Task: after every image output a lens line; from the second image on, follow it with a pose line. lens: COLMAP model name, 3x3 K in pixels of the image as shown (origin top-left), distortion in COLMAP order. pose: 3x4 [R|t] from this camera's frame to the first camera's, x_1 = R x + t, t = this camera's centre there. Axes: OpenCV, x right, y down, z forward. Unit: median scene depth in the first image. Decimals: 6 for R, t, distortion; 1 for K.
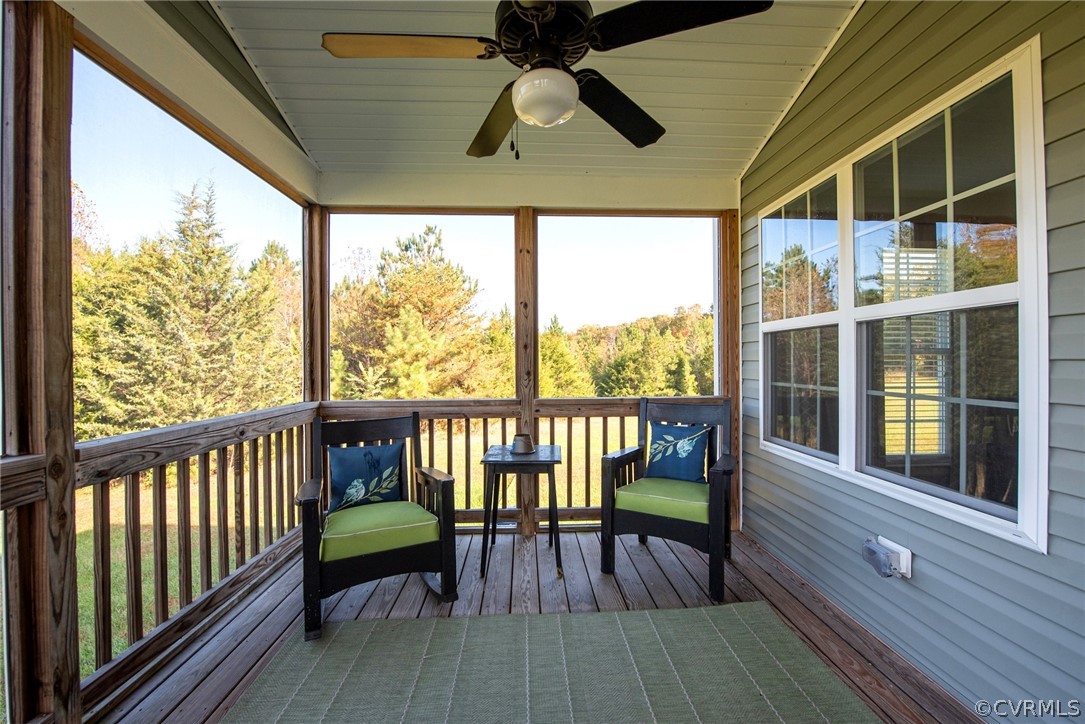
lens RADIAL K [[444.9, 0, 548.2], [0, 444.9, 360.5], [0, 0, 1]] dist [-0.023319, -0.002055]
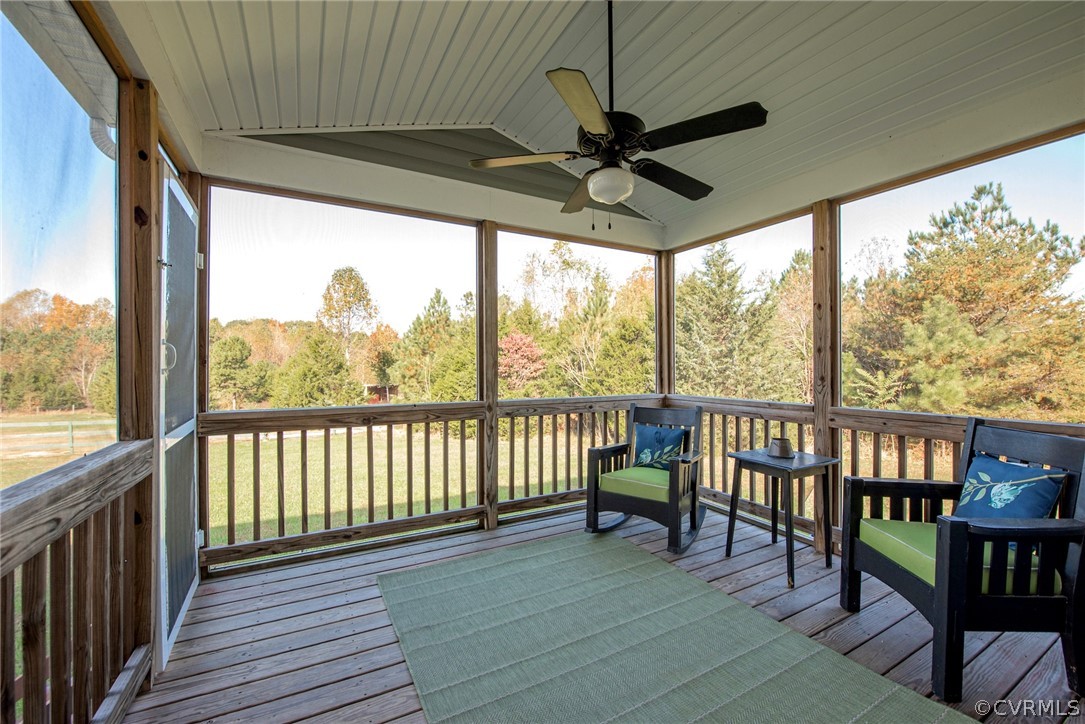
lens RADIAL K [[444.9, 0, 553.2], [0, 444.9, 362.8], [0, 0, 1]] dist [-0.023319, -0.002055]
pose [[0.433911, 0.000788, -0.900955, 0.162127], [-0.000391, 1.000000, 0.000686, -0.001401], [0.900956, 0.000054, 0.433911, 0.026113]]
